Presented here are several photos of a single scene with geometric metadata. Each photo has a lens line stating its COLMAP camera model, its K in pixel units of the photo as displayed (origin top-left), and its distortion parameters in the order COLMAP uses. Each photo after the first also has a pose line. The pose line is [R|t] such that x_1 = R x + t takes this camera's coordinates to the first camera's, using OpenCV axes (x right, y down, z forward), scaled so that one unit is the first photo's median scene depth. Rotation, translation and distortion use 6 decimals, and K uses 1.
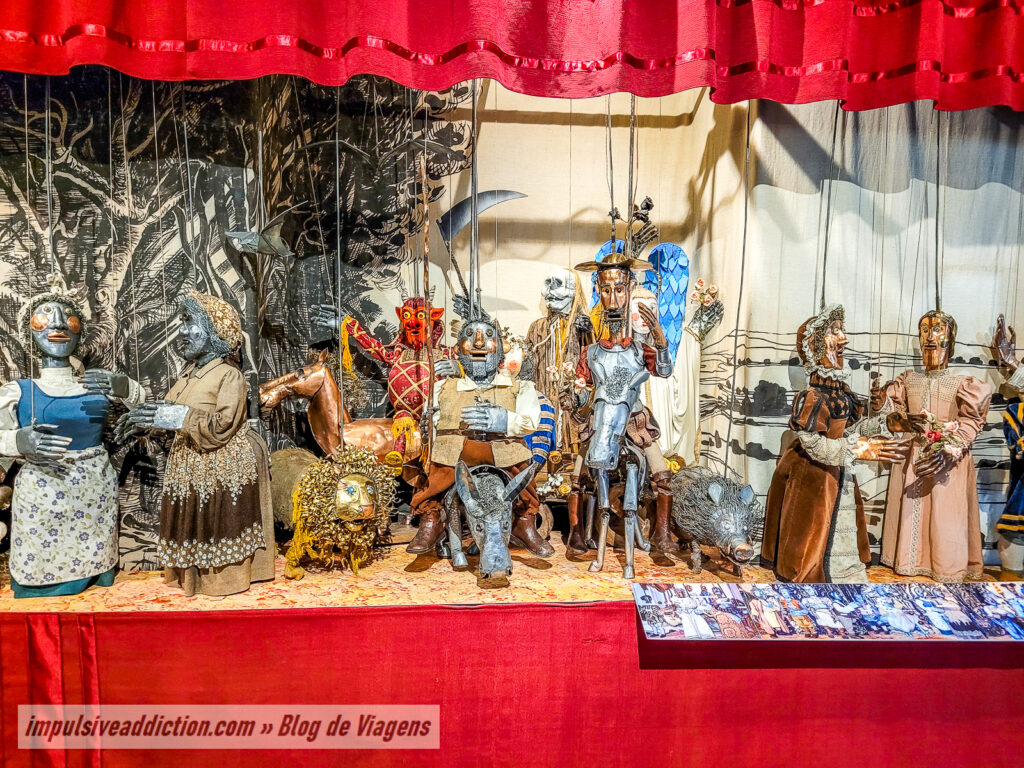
lens RADIAL K [[773.0, 0, 513.1], [0, 773.0, 389.3], [0, 0, 1]] dist [0.057232, -0.037029]
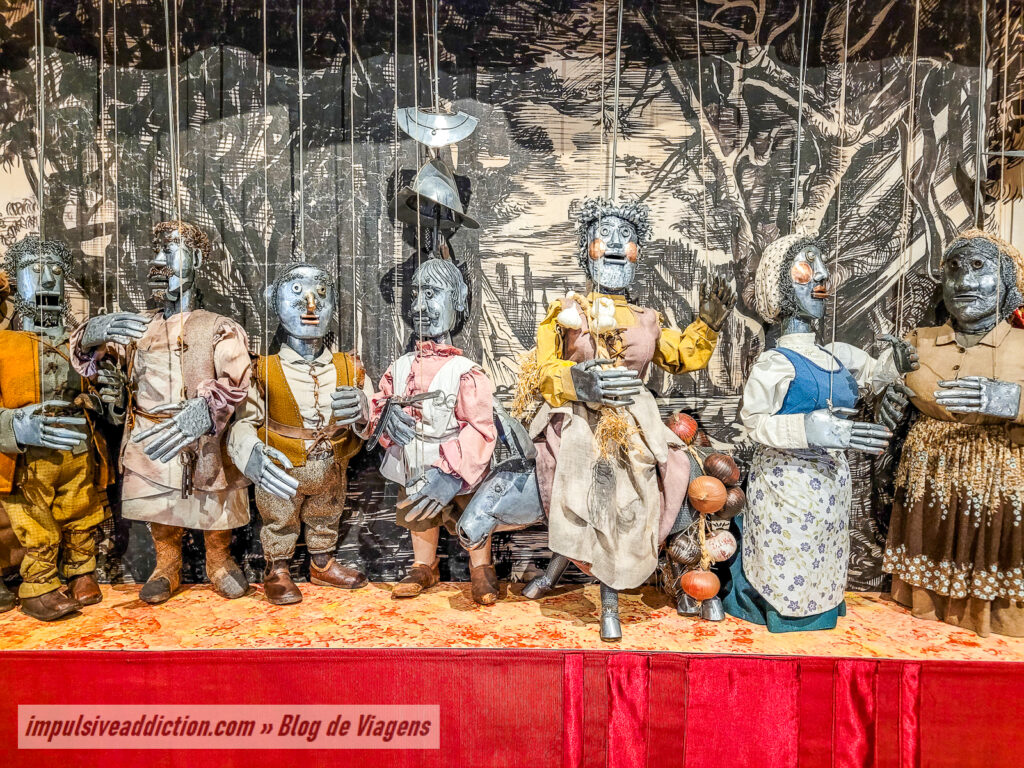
lens RADIAL K [[773.0, 0, 514.9], [0, 773.0, 383.3], [0, 0, 1]] dist [0.057232, -0.037029]
pose [[0.999035, 0.005690, -0.043557, -0.771749], [-0.004236, 0.999433, 0.033413, -0.002431], [0.043723, -0.033197, 0.998492, 0.211995]]
